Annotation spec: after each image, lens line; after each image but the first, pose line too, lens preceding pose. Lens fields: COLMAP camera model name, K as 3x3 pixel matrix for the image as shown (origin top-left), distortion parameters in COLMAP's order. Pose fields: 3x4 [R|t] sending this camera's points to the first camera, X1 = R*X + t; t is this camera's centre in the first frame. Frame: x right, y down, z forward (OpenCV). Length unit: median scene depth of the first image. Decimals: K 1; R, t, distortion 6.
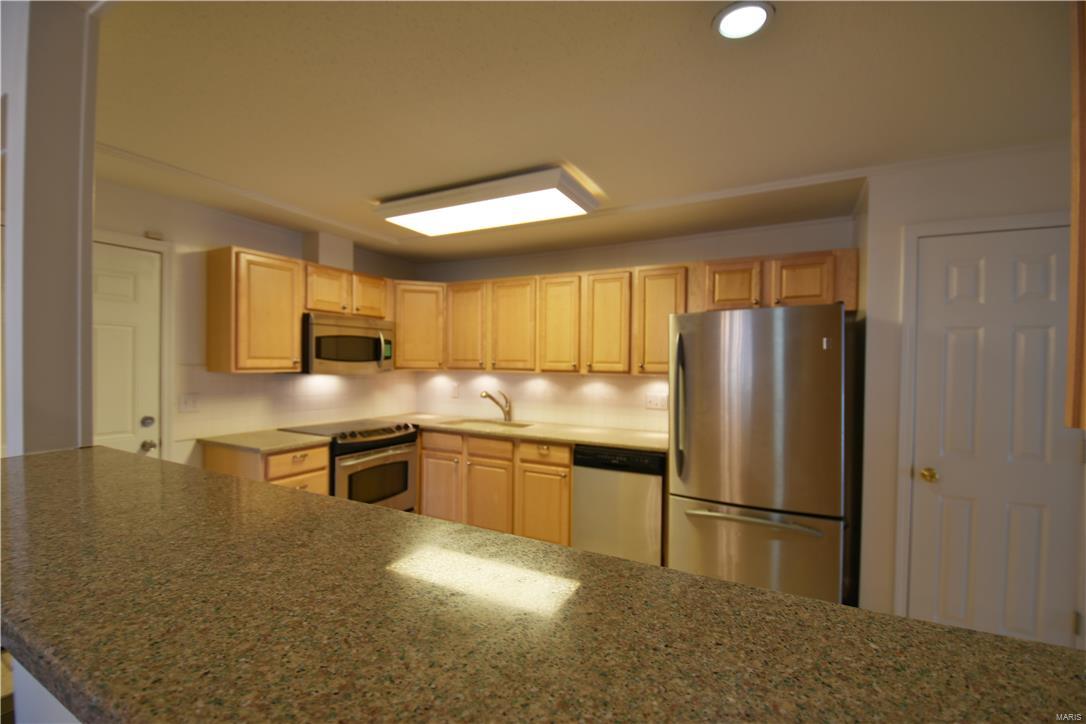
lens RADIAL K [[474.1, 0, 543.1], [0, 474.1, 368.7], [0, 0, 1]] dist [0.013069, -0.022105]
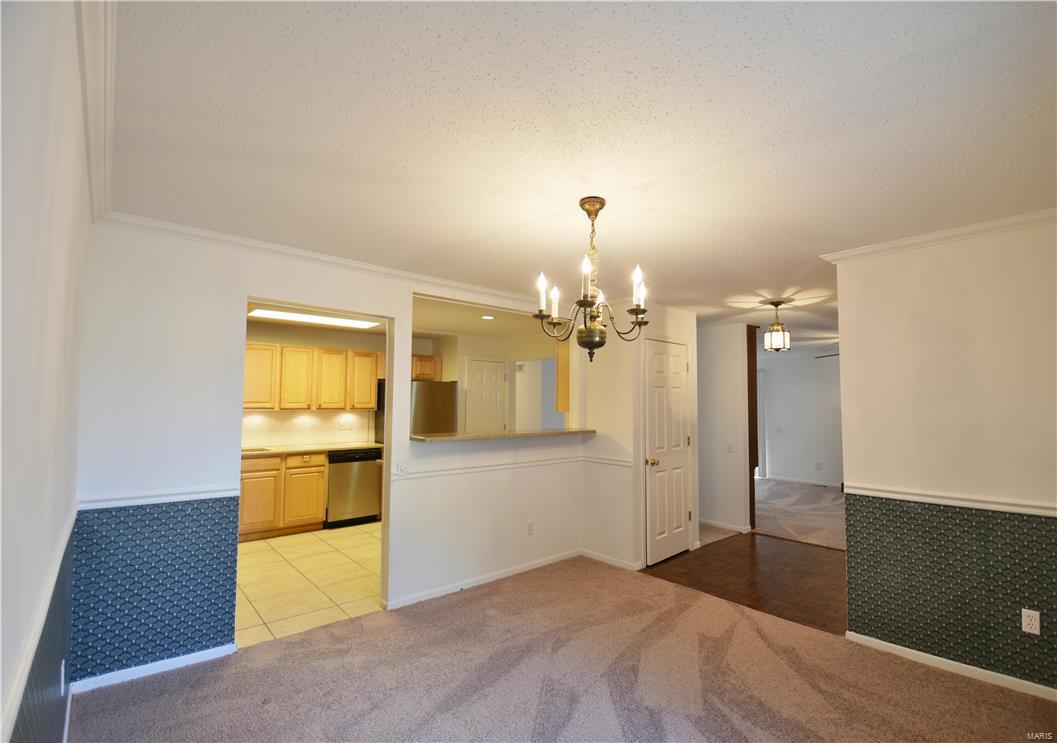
lens RADIAL K [[500.0, 0, 529.2], [0, 500.0, 397.5], [0, 0, 1]] dist [0.000107, -0.000003]
pose [[0.380827, -0.004180, 0.924637, -1.154667], [0.011439, 0.999935, -0.000191, -0.022104], [-0.924576, 0.010650, 0.380850, -0.305423]]
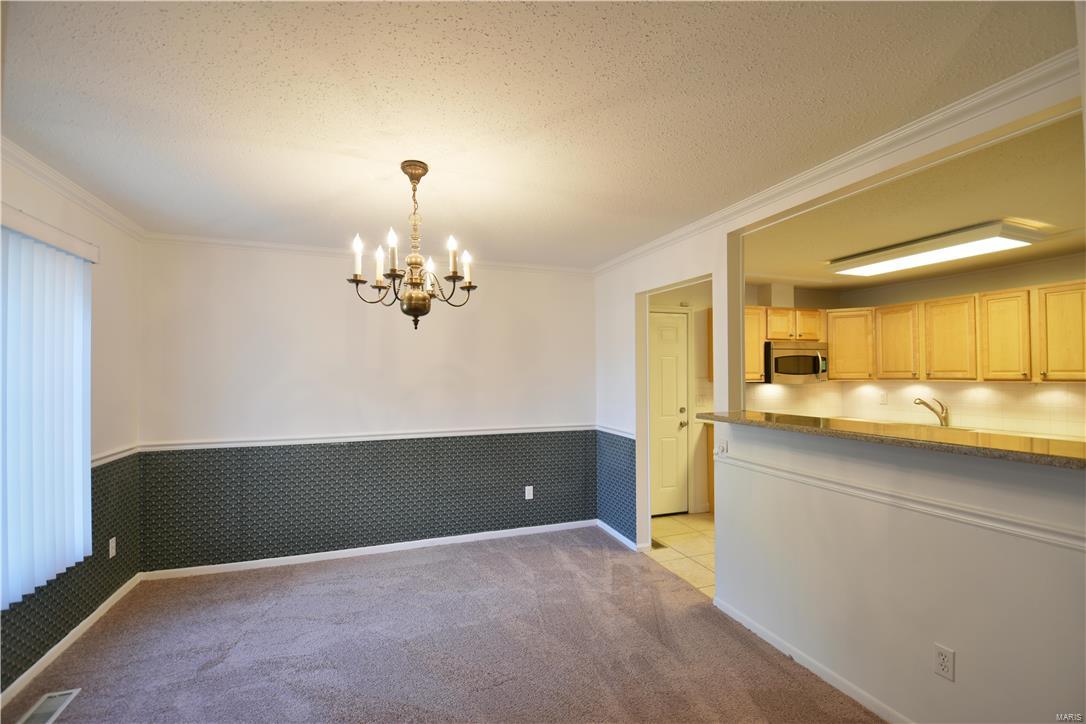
lens RADIAL K [[474.1, 0, 543.1], [0, 474.1, 368.7], [0, 0, 1]] dist [0.013069, -0.022105]
pose [[0.739088, -0.024885, -0.673149, -0.022938], [0.006893, 0.999544, -0.029383, 0.003831], [0.673574, 0.017077, 0.738923, -0.479768]]
